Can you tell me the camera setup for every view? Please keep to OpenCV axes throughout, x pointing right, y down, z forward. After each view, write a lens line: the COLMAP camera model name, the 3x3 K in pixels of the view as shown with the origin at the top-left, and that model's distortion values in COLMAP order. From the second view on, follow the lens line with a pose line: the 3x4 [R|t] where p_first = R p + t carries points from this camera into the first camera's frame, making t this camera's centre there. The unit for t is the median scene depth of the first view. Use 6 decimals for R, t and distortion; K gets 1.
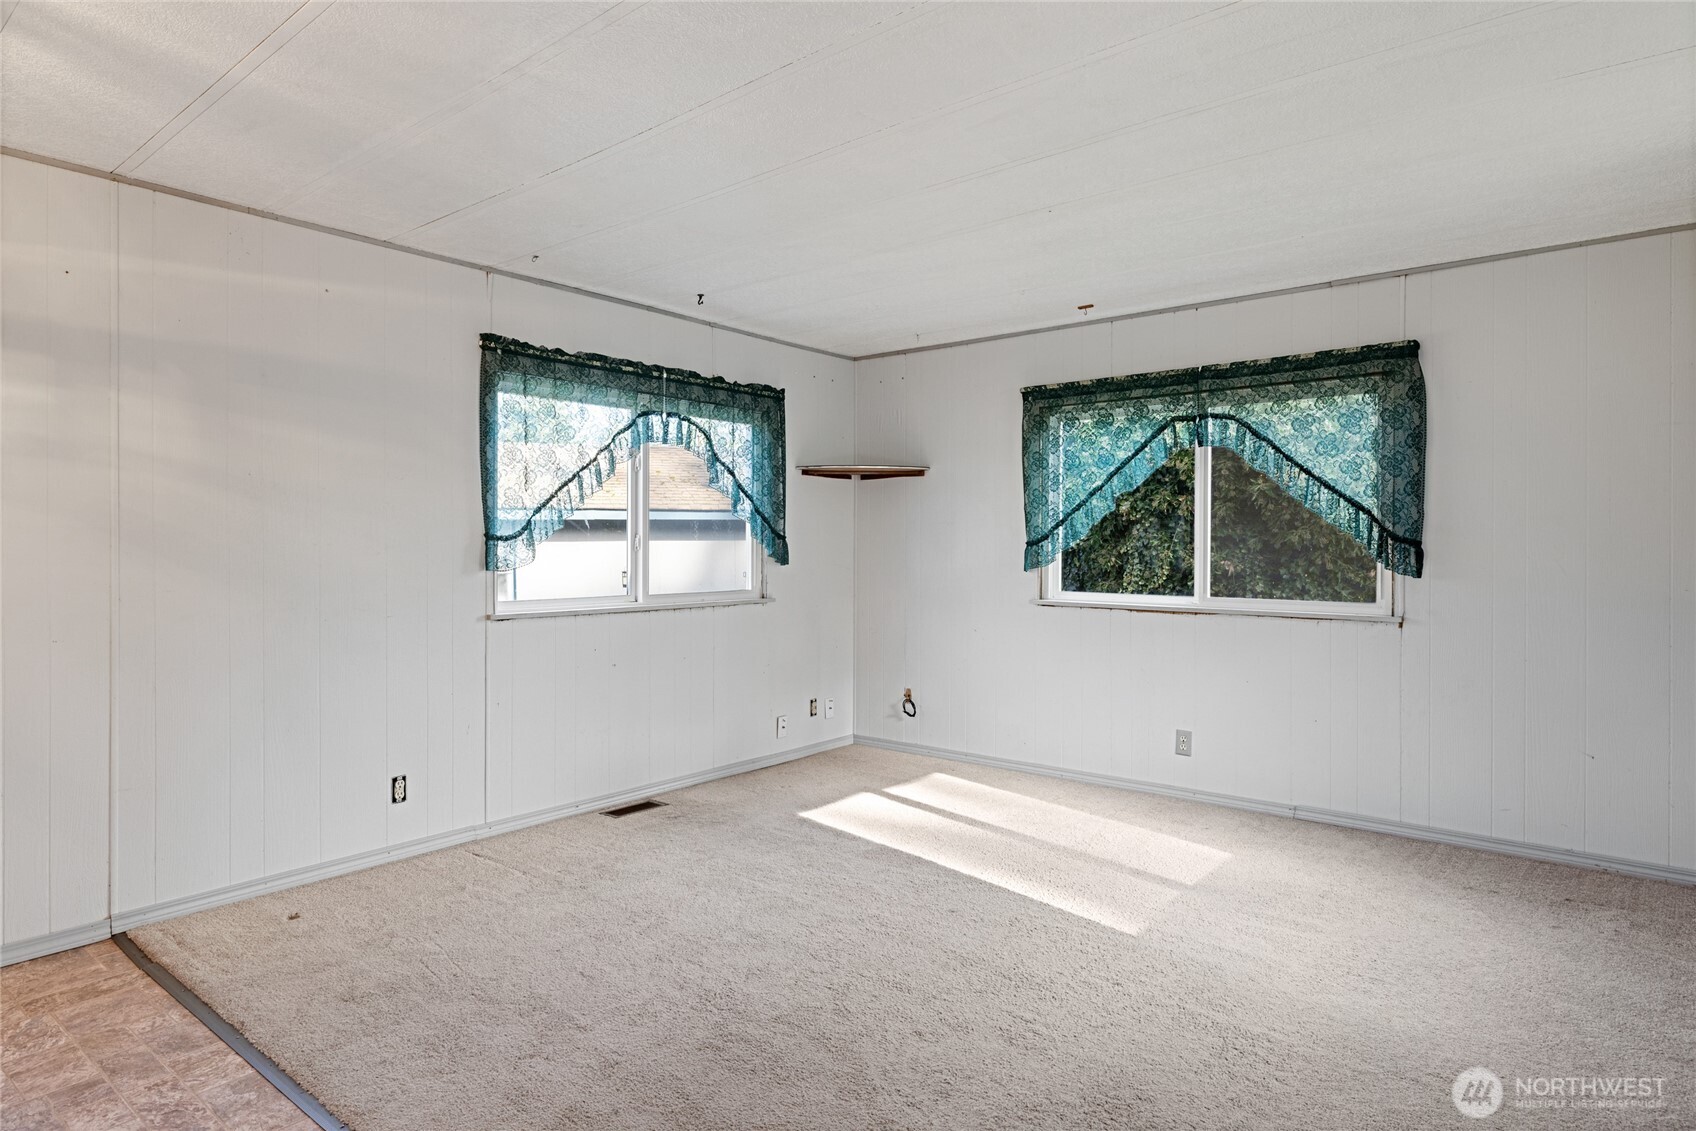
lens RADIAL K [[945.1, 0, 844.4], [0, 945.1, 553.3], [0, 0, 1]] dist [-0.000467, -0.000112]
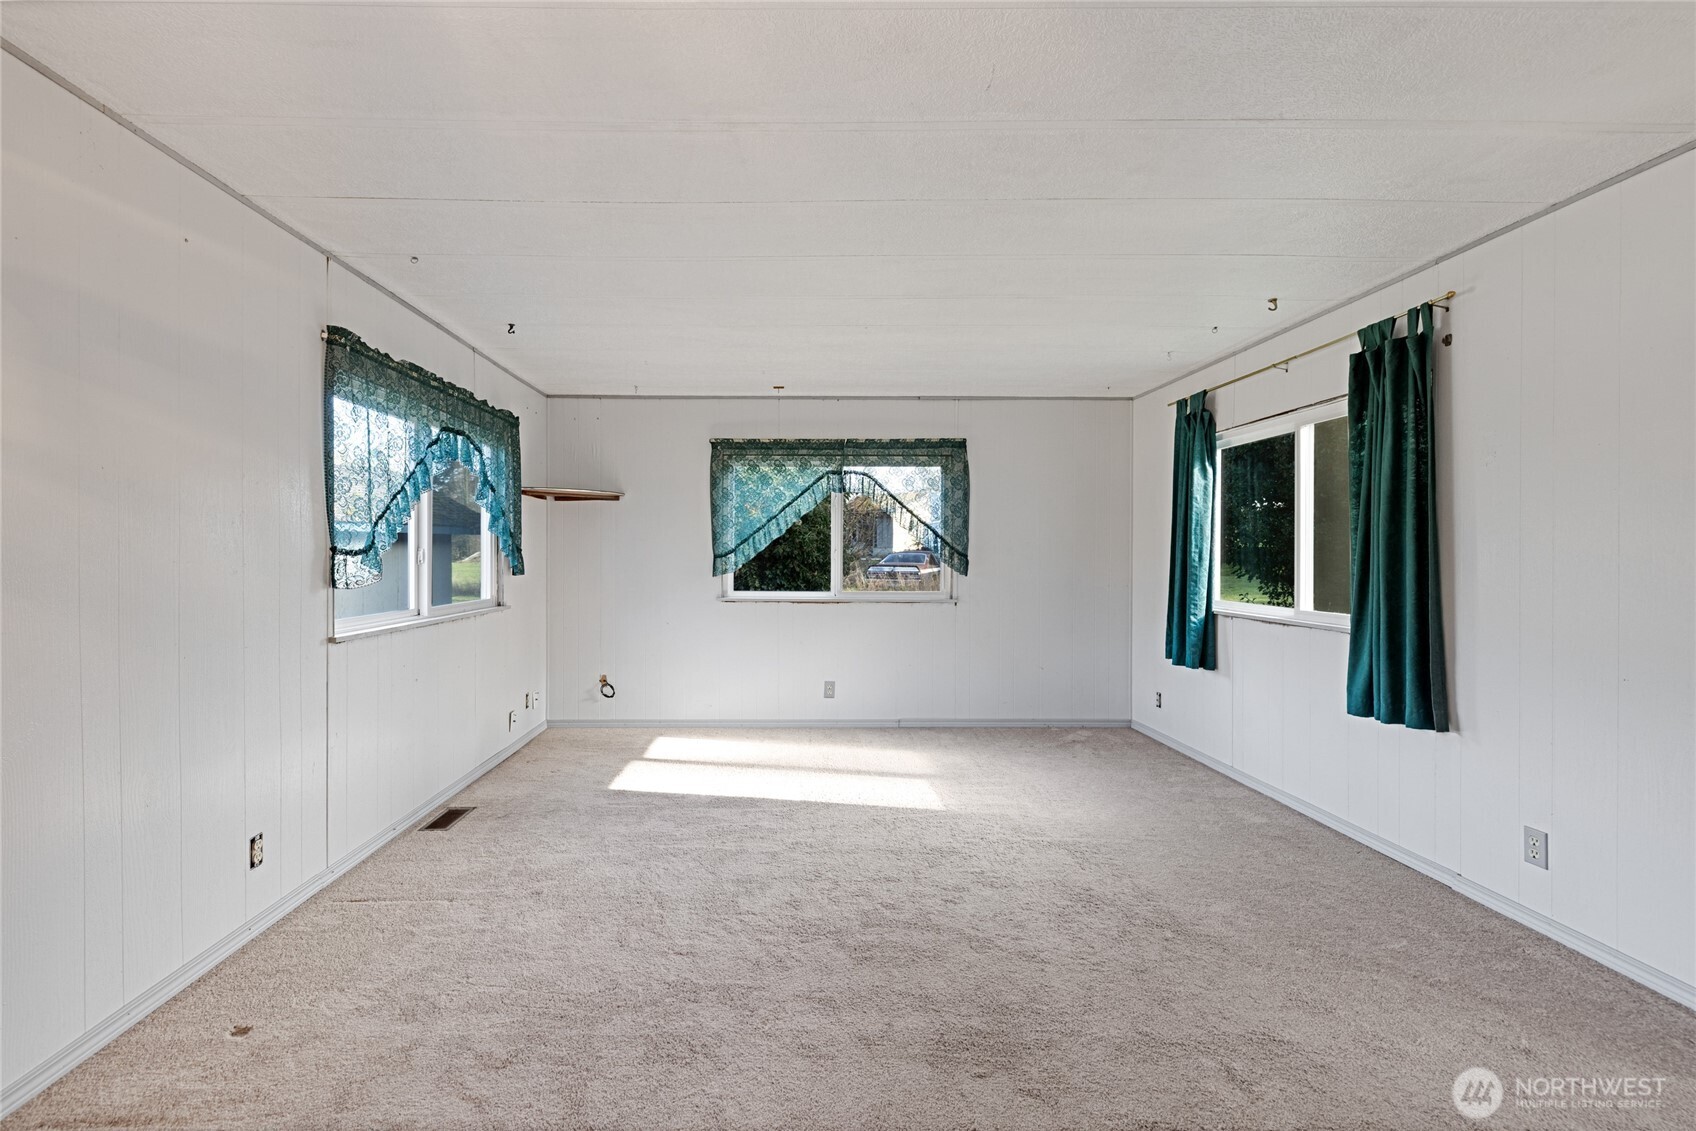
lens RADIAL K [[713.0, 0, 827.2], [0, 713.0, 561.8], [0, 0, 1]] dist [0.000930, -0.000026]
pose [[0.767435, -0.006697, 0.641091, -0.390139], [0.004253, 0.999977, 0.005355, -0.007610], [-0.641112, -0.001383, 0.767446, 0.147796]]
